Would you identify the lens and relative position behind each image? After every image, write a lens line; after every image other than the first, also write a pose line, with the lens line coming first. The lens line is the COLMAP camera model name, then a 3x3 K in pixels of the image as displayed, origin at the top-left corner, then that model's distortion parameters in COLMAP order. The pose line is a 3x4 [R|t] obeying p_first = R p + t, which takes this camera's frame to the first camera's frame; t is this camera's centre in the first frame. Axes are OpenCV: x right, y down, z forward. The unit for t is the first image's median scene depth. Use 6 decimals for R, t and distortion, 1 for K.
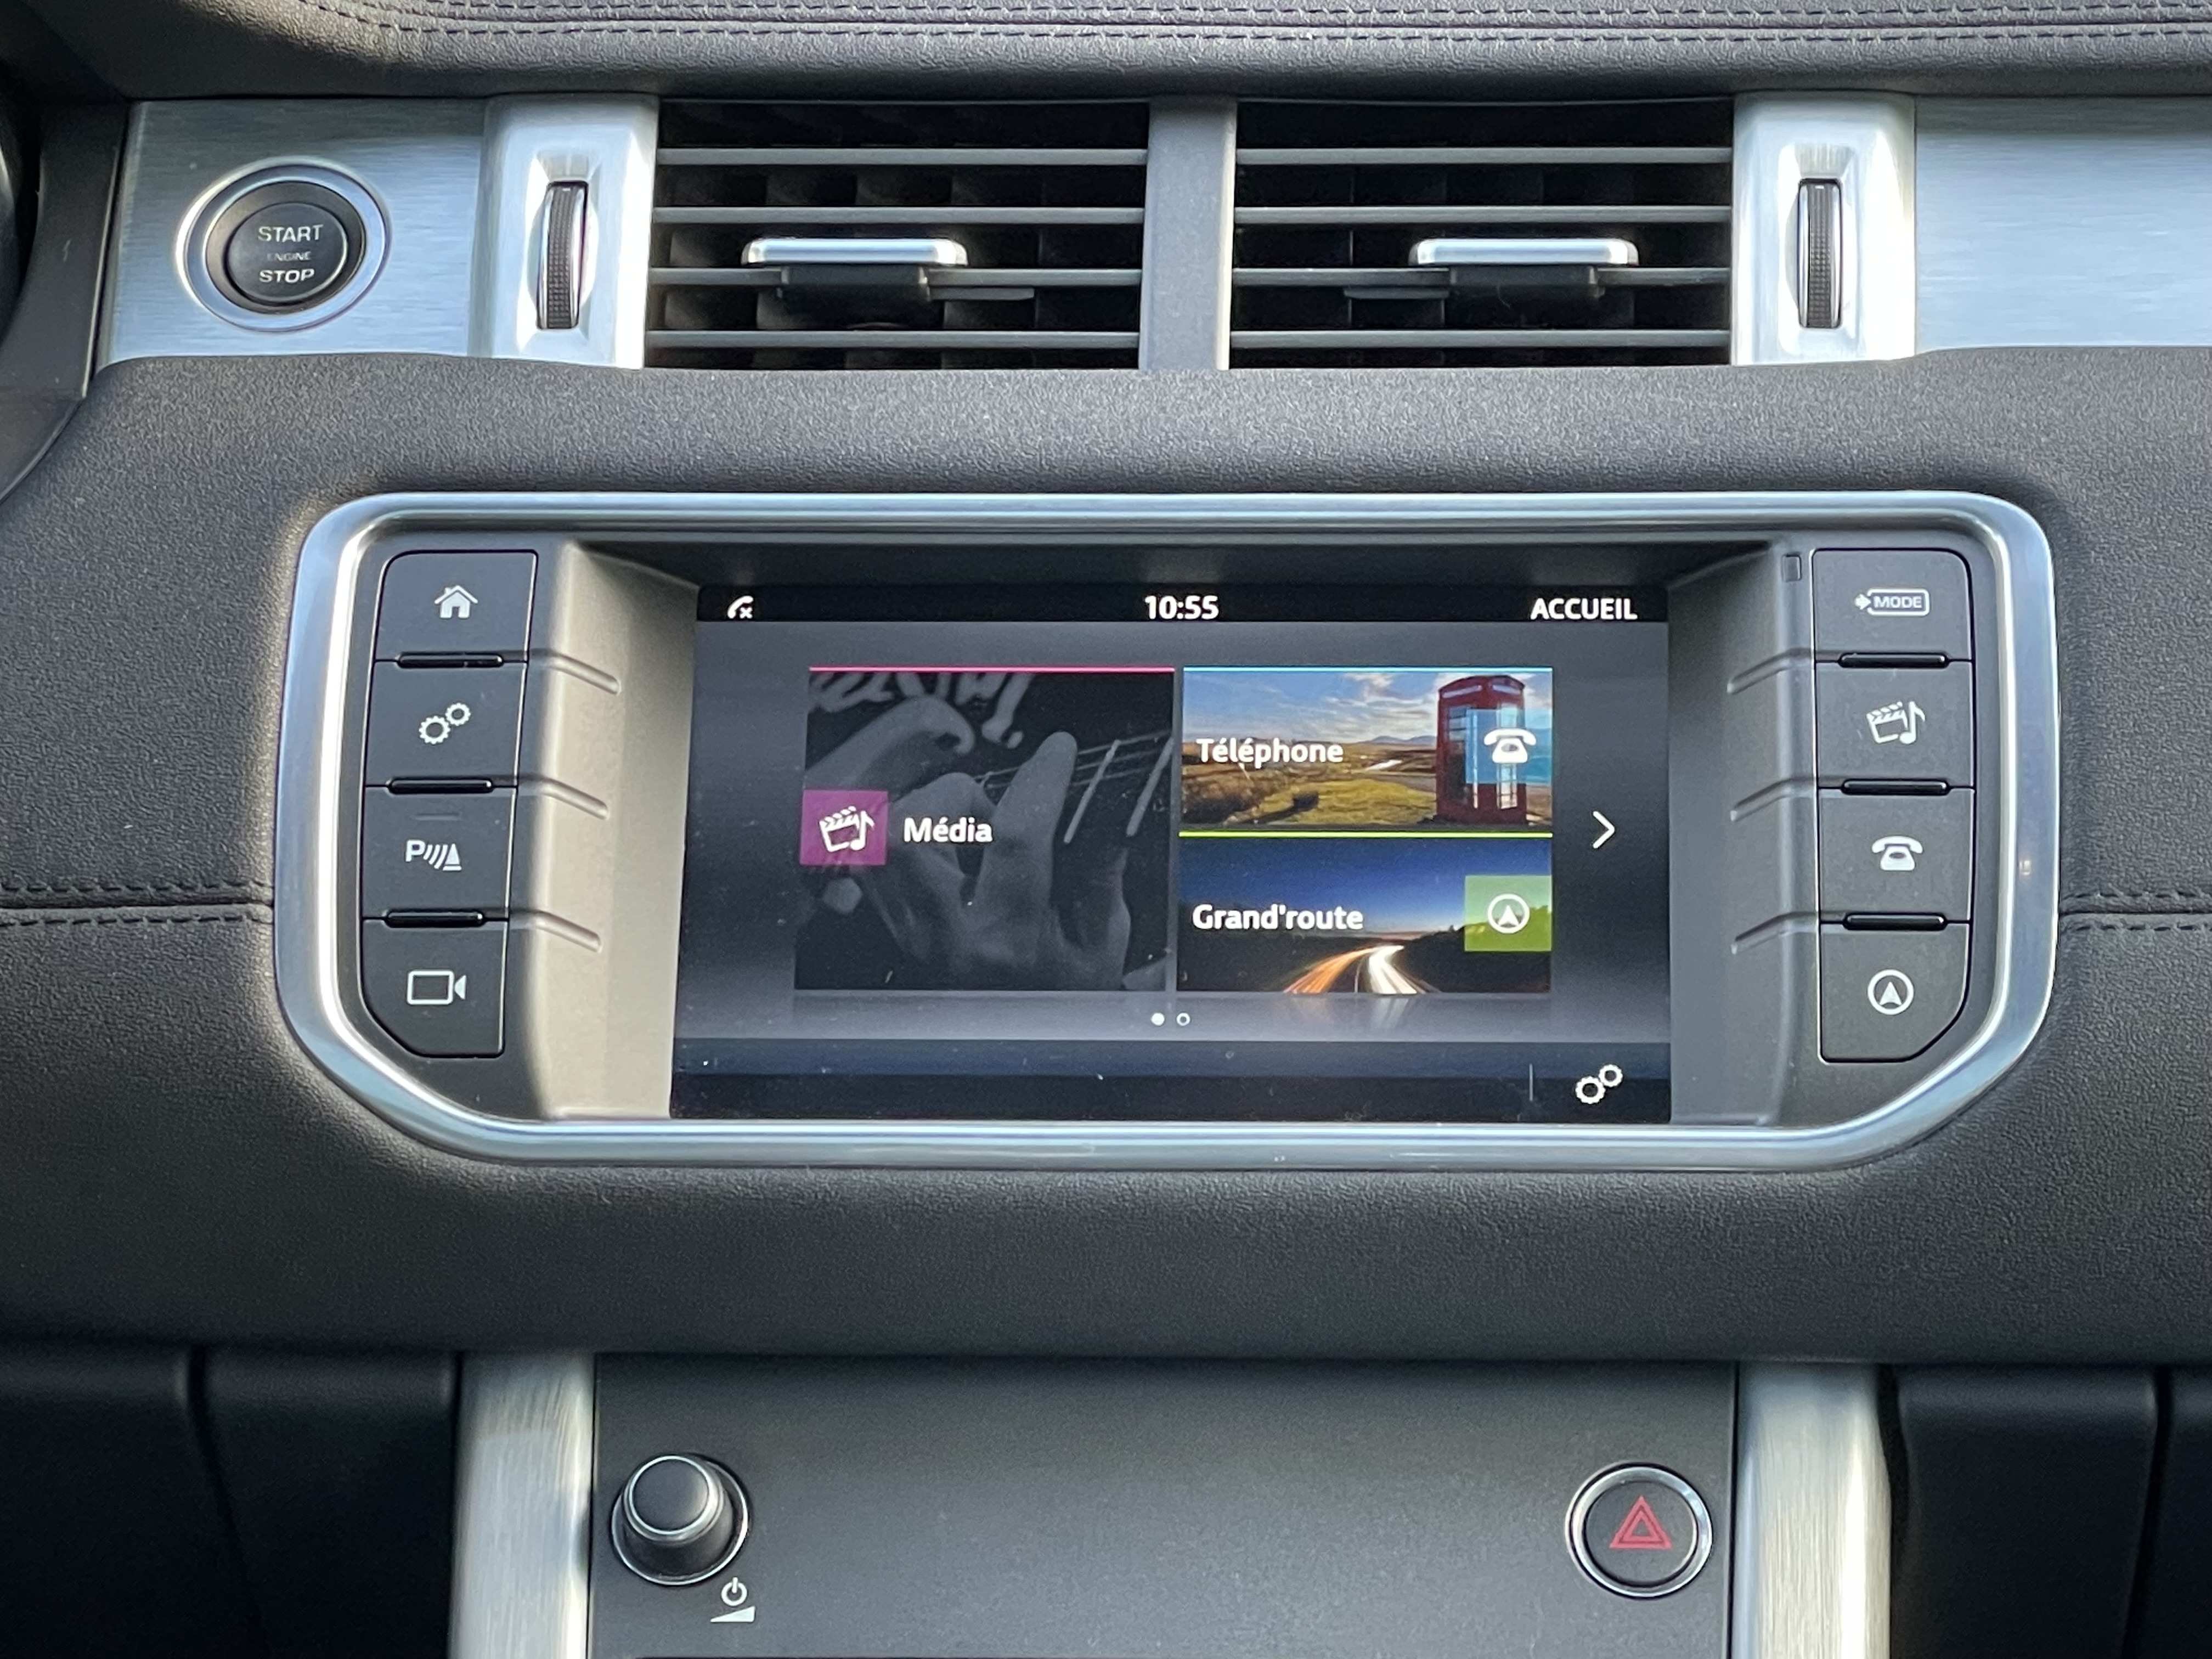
lens RADIAL K [[6448.7, 0, 1128.0], [0, 6448.7, 836.9], [0, 0, 1]] dist [0.099158, 0.000000]
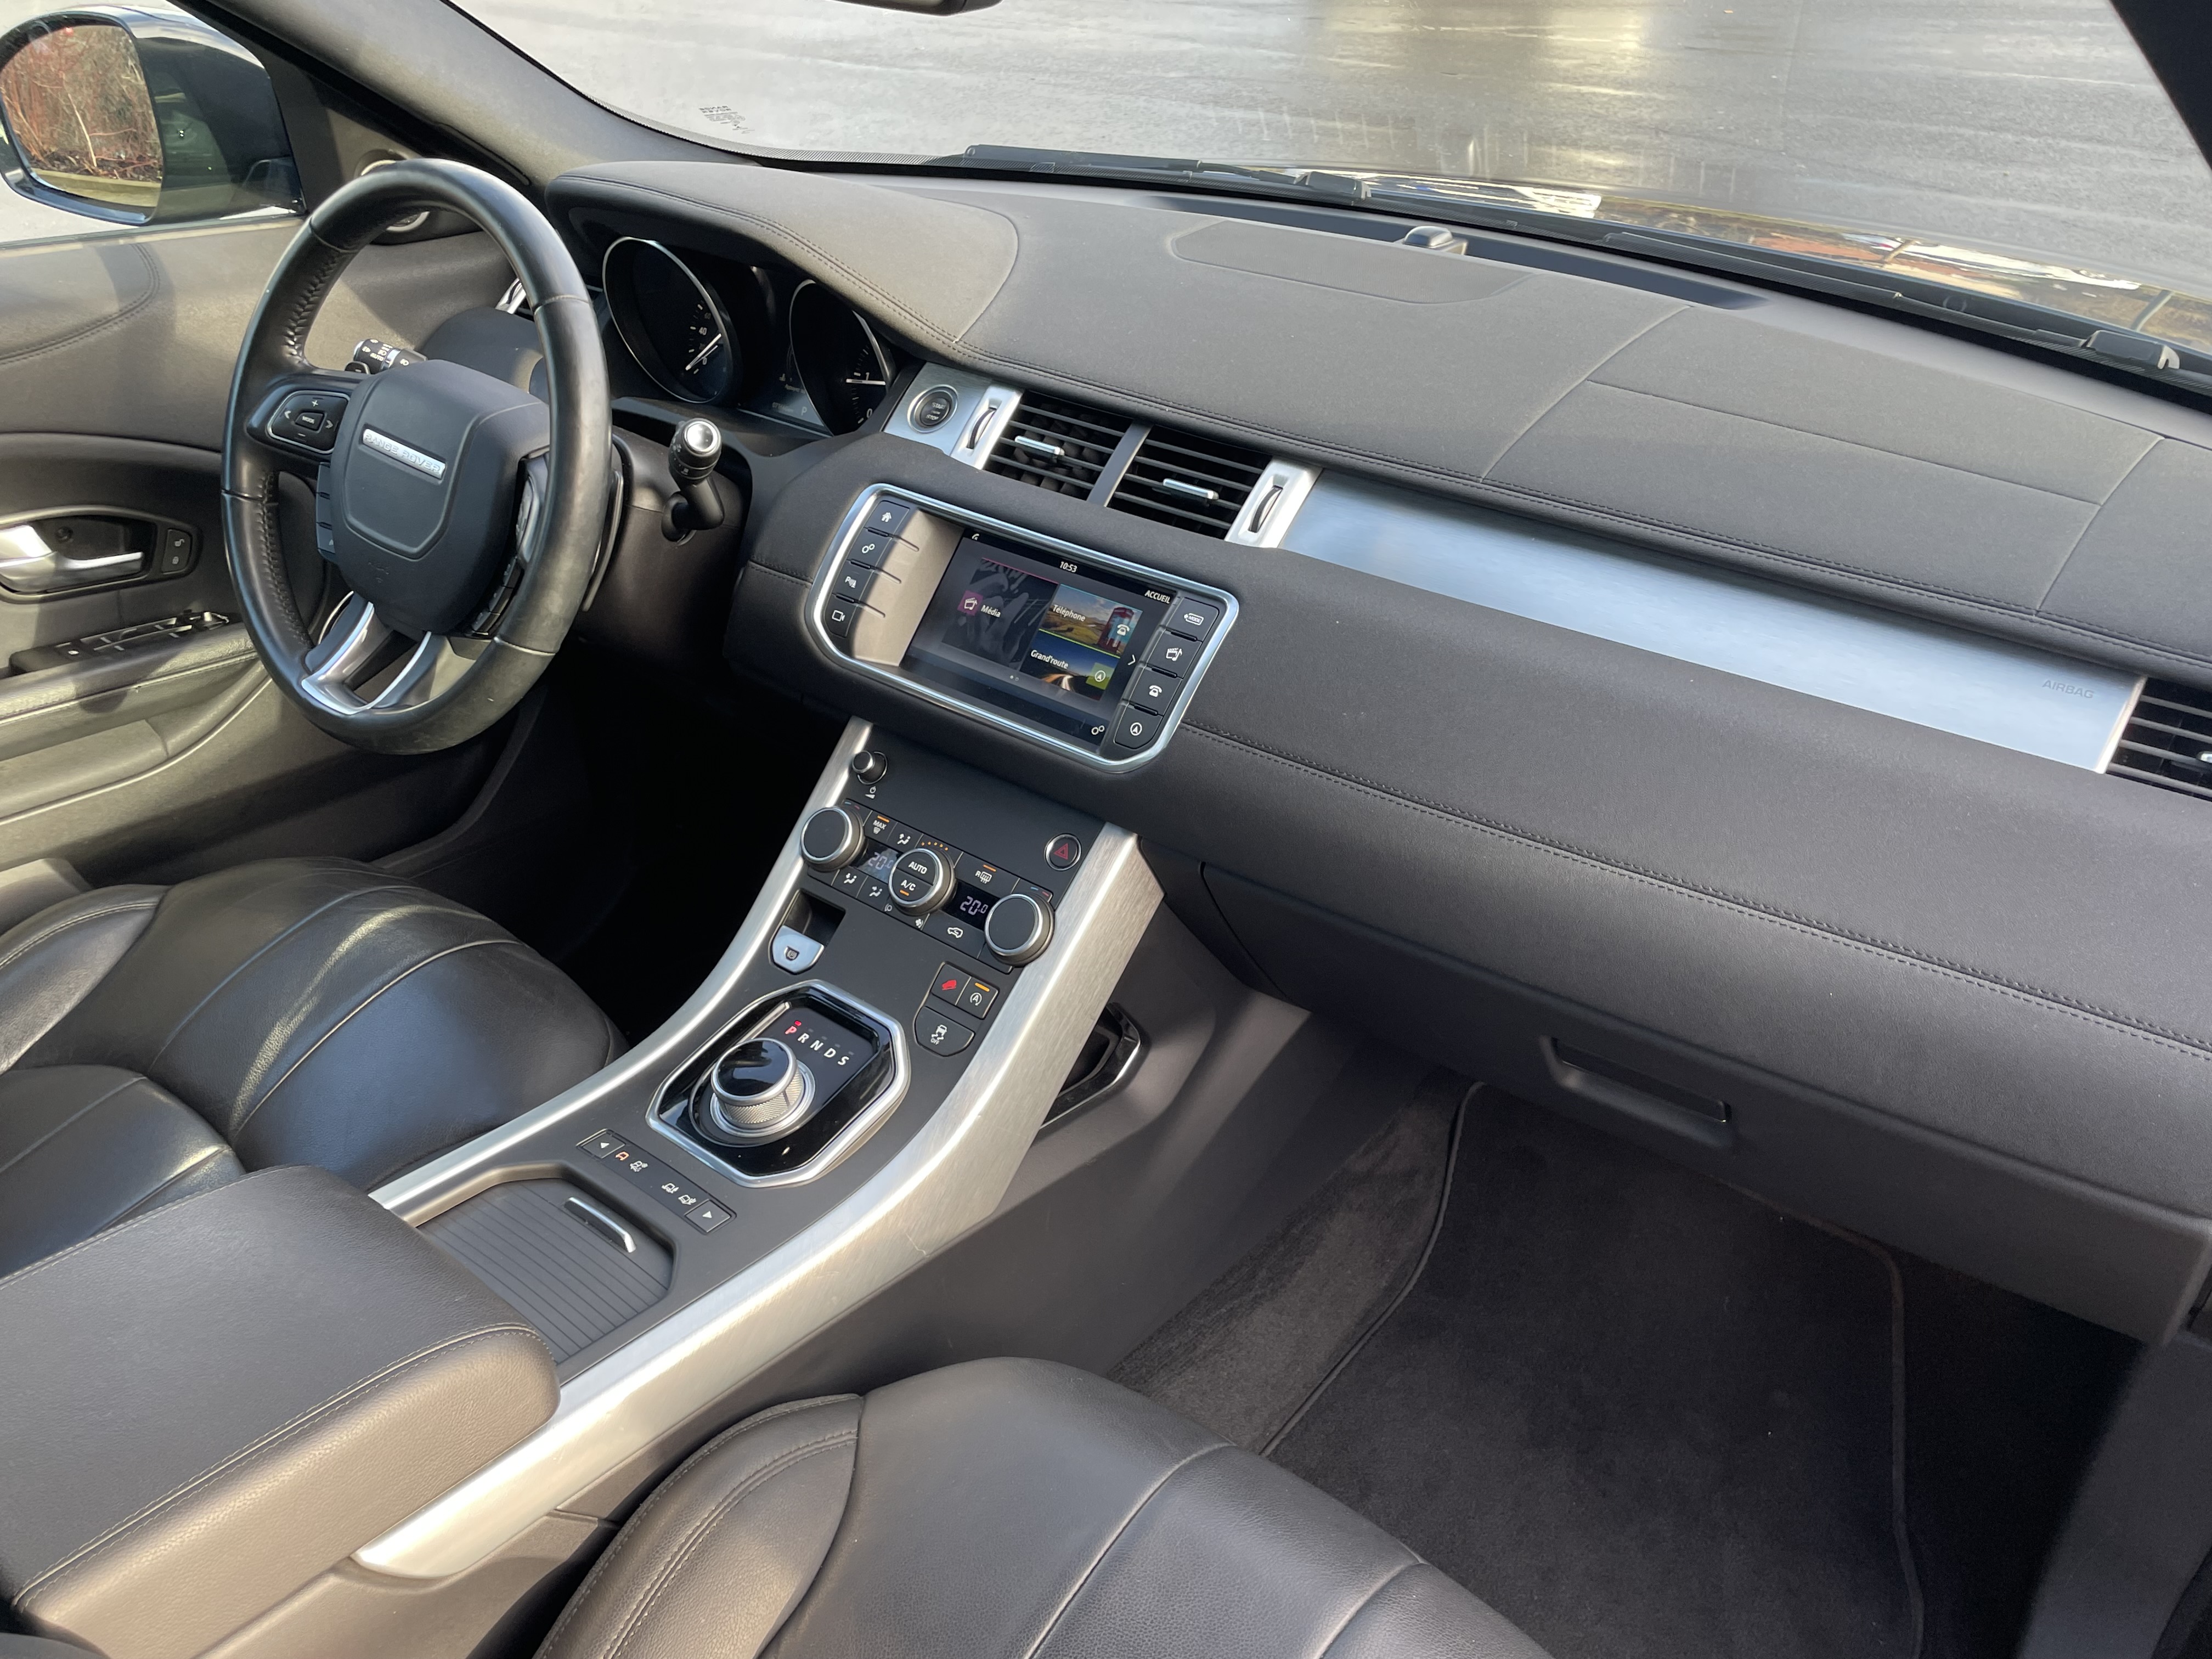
lens RADIAL K [[1759.2, 0, 1097.4], [0, 1759.2, 838.9], [0, 0, 1]] dist [0.070494, -0.024478]
pose [[0.811723, 0.324295, -0.485735, 0.551178], [-0.219919, 0.940180, 0.260187, -0.153589], [0.541056, -0.104377, 0.834484, 0.189889]]
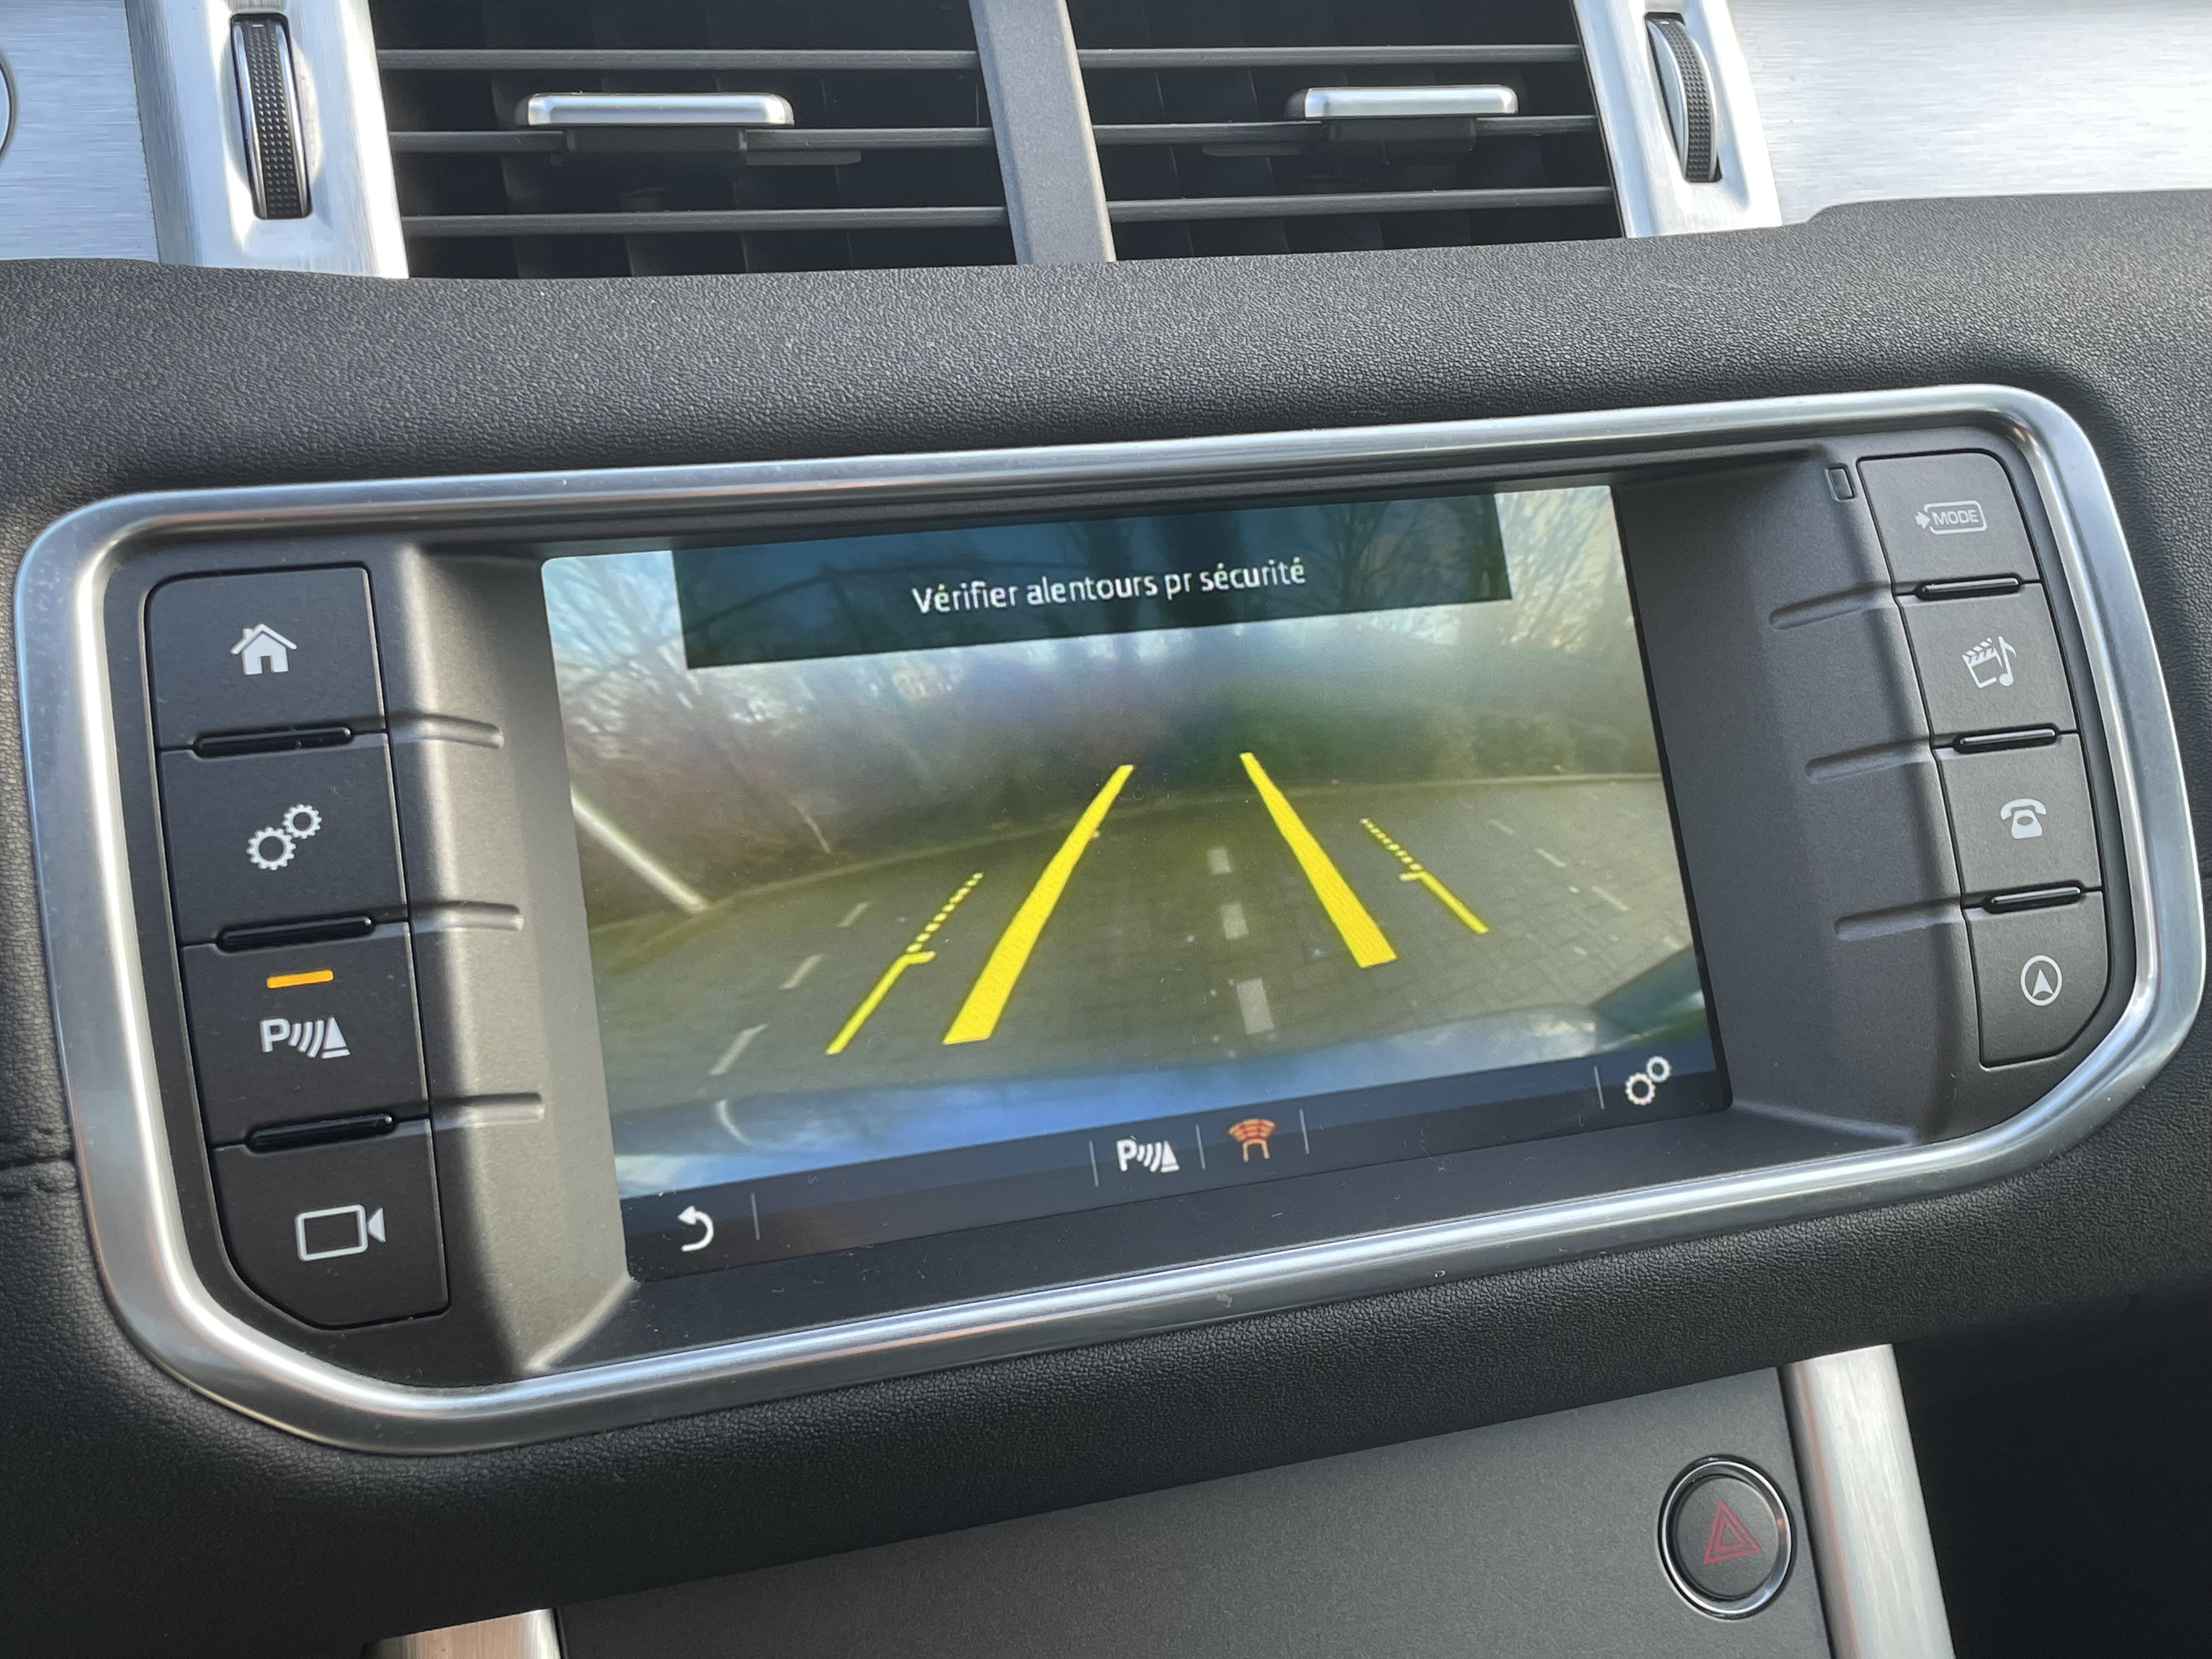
lens RADIAL K [[2485.8, 0, 1105.6], [0, 2485.8, 820.9], [0, 0, 1]] dist [0.049903, 0.000000]
pose [[0.924569, -0.118059, 0.362264, -0.119763], [0.030309, 0.970560, 0.238944, -0.080718], [-0.379808, -0.209941, 0.900928, 0.708116]]
